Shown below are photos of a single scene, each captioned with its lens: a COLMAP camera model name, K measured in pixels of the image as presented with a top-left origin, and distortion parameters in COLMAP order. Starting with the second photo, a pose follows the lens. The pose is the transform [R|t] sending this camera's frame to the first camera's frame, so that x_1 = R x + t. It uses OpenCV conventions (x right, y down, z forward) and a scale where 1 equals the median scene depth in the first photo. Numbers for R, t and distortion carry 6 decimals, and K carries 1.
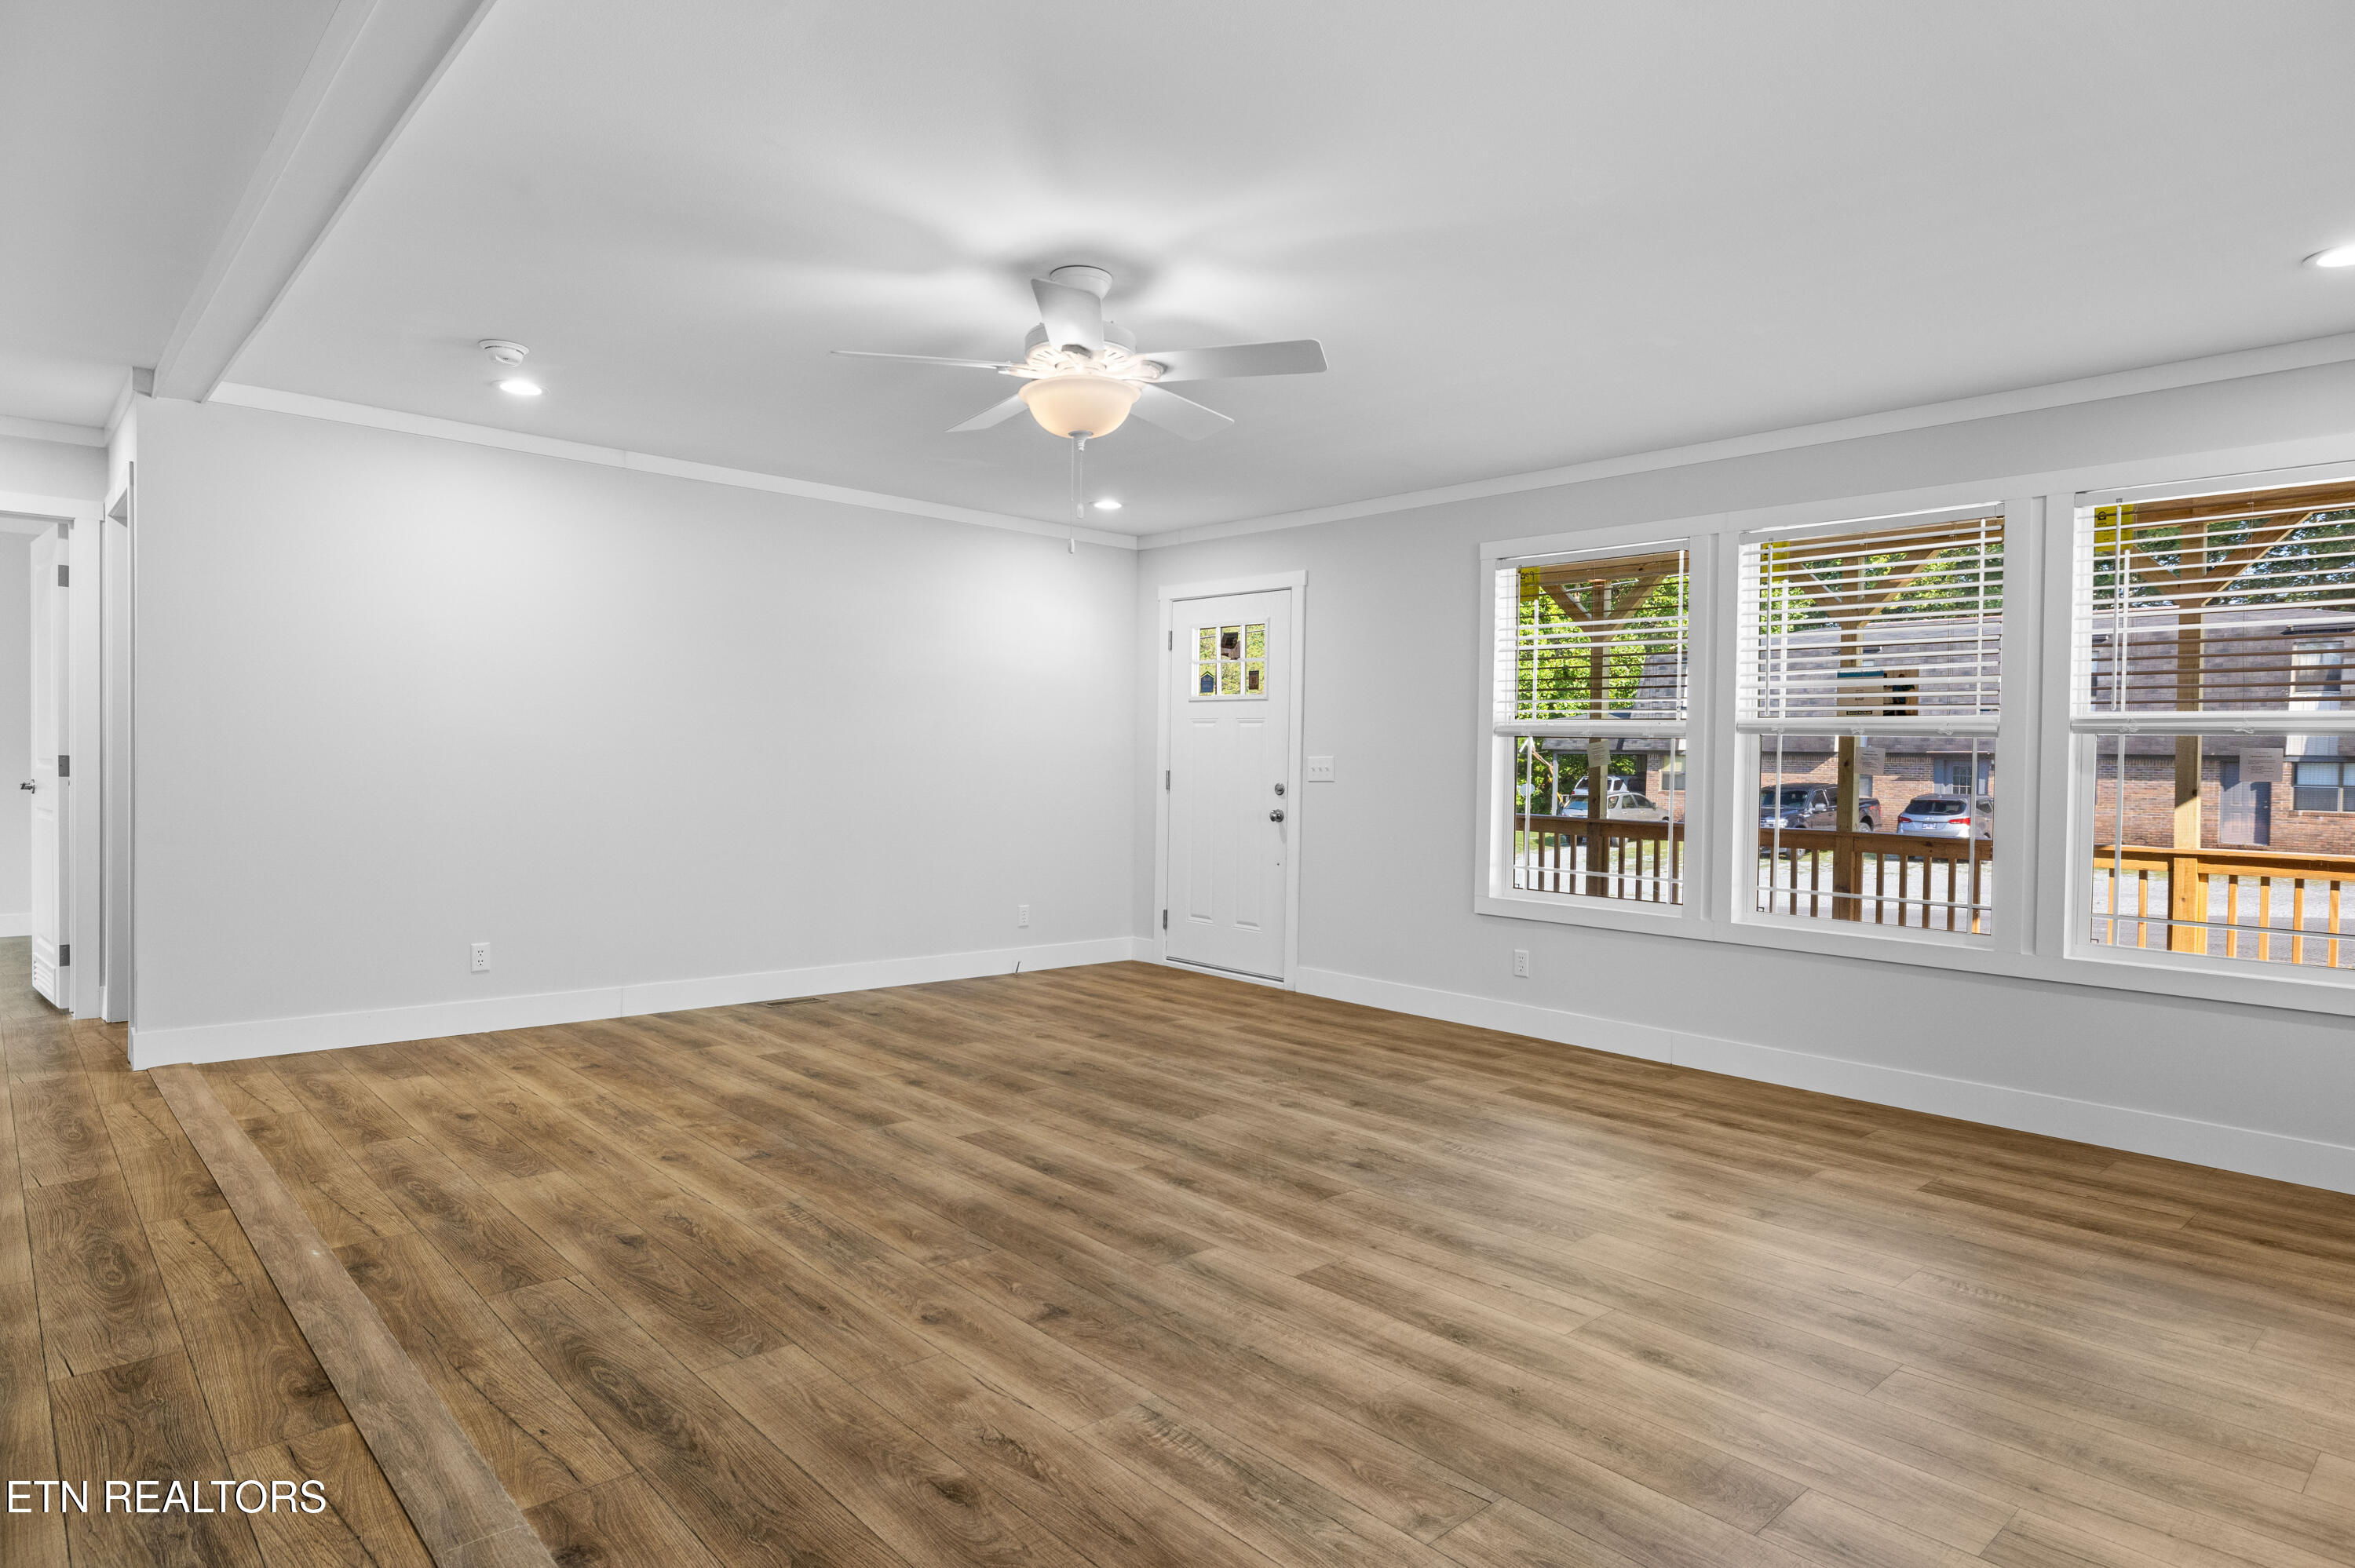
lens RADIAL K [[1306.9, 0, 1160.6], [0, 1306.9, 775.4], [0, 0, 1]] dist [0.001232, 0.000688]
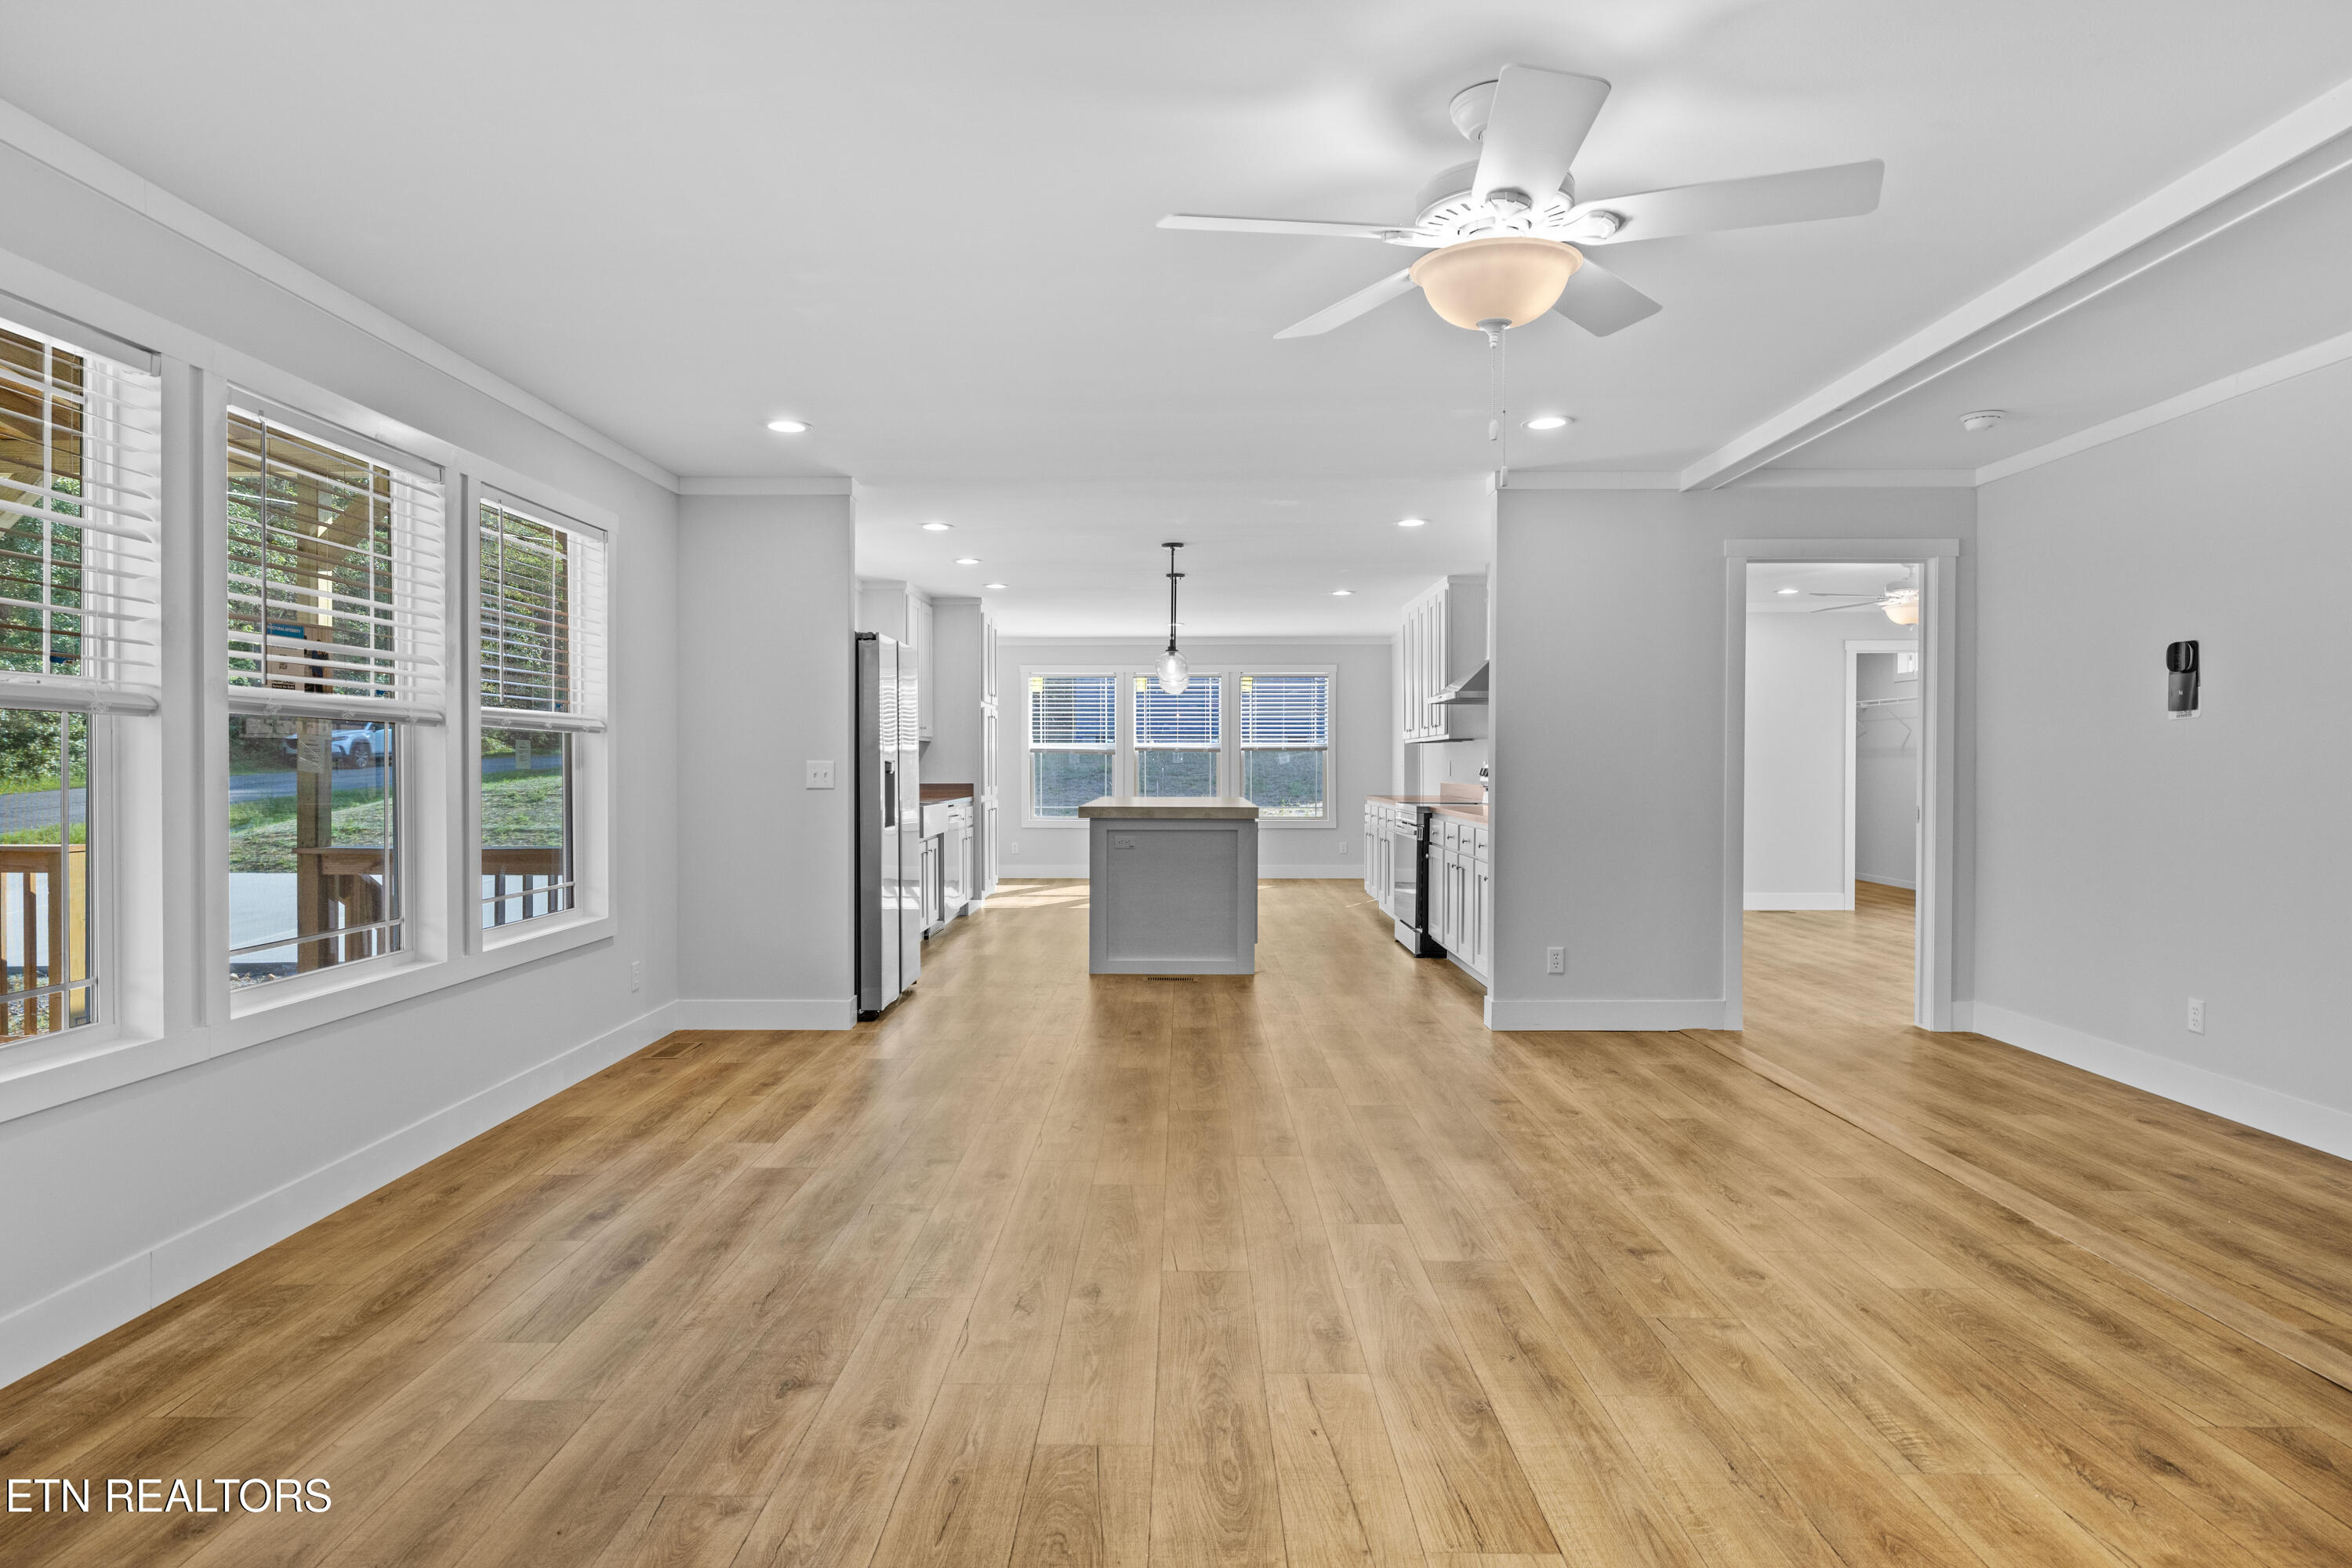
lens RADIAL K [[1289.6, 0, 1156.3], [0, 1289.6, 775.6], [0, 0, 1]] dist [0.001963, 0.000832]
pose [[-0.727583, -0.025476, 0.685546, -0.421914], [-0.004043, 0.999452, 0.032850, -0.033344], [-0.686007, 0.021129, -0.727288, 1.652498]]
